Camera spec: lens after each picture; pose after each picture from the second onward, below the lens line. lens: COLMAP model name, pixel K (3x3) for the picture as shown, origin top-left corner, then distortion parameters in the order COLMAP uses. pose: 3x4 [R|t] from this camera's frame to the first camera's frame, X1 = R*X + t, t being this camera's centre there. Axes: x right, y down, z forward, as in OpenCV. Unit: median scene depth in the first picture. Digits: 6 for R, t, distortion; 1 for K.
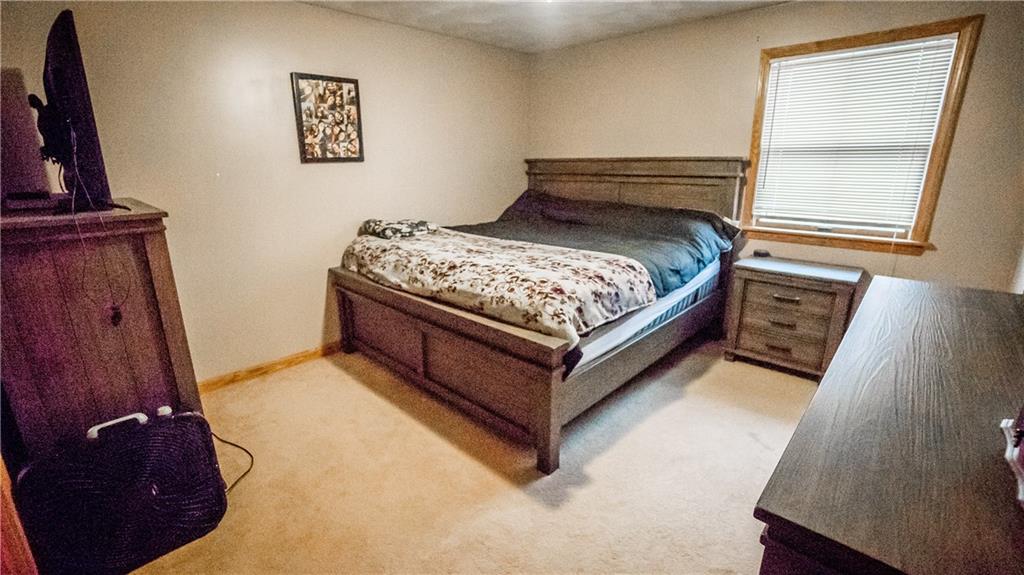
lens RADIAL K [[451.3, 0, 495.2], [0, 451.3, 286.0], [0, 0, 1]] dist [-0.059710, 0.022385]
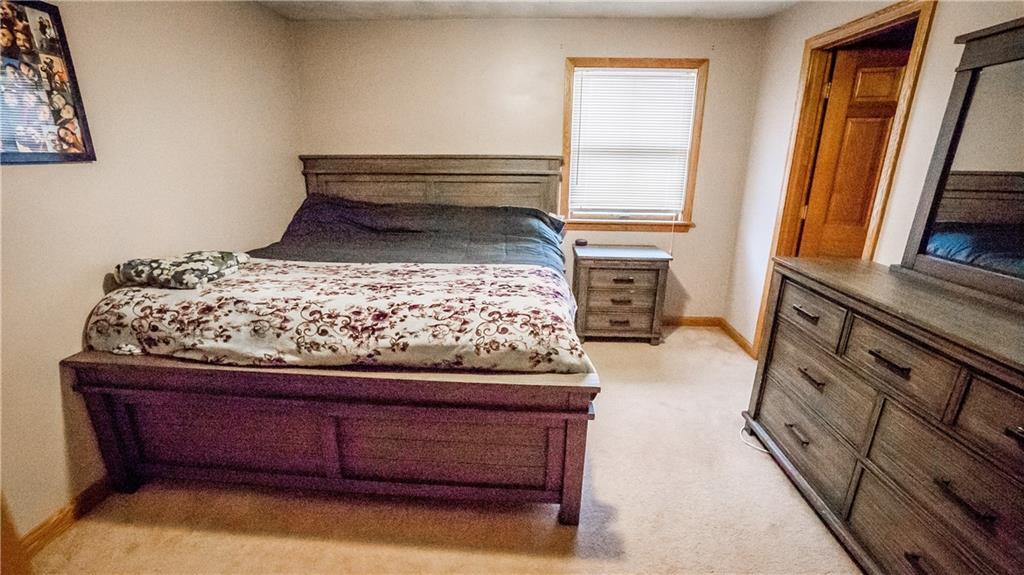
lens RADIAL K [[446.4, 0, 515.5], [0, 446.4, 295.4], [0, 0, 1]] dist [-0.033741, 0.007545]
pose [[0.752544, -0.184078, 0.632292, -0.297109], [0.160753, 0.982442, 0.094690, -0.084358], [-0.638620, 0.030385, 0.768922, 0.263534]]
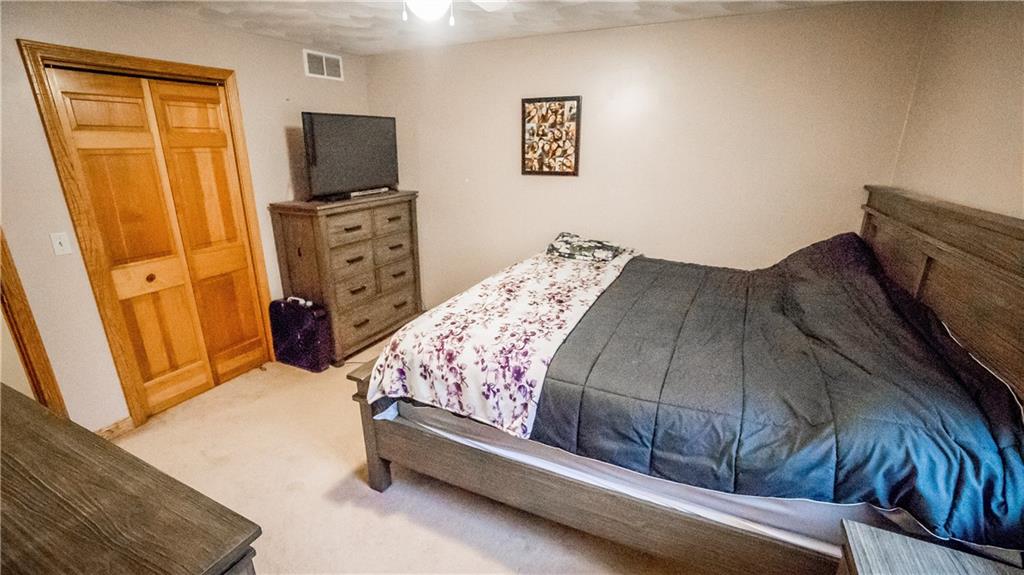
lens RADIAL K [[451.3, 0, 502.3], [0, 451.3, 286.9], [0, 0, 1]] dist [-0.059710, 0.022385]
pose [[0.301845, 0.314304, -0.900057, 0.714755], [-0.245375, 0.937899, 0.245229, -0.272079], [0.921239, 0.146830, 0.360223, 0.553439]]
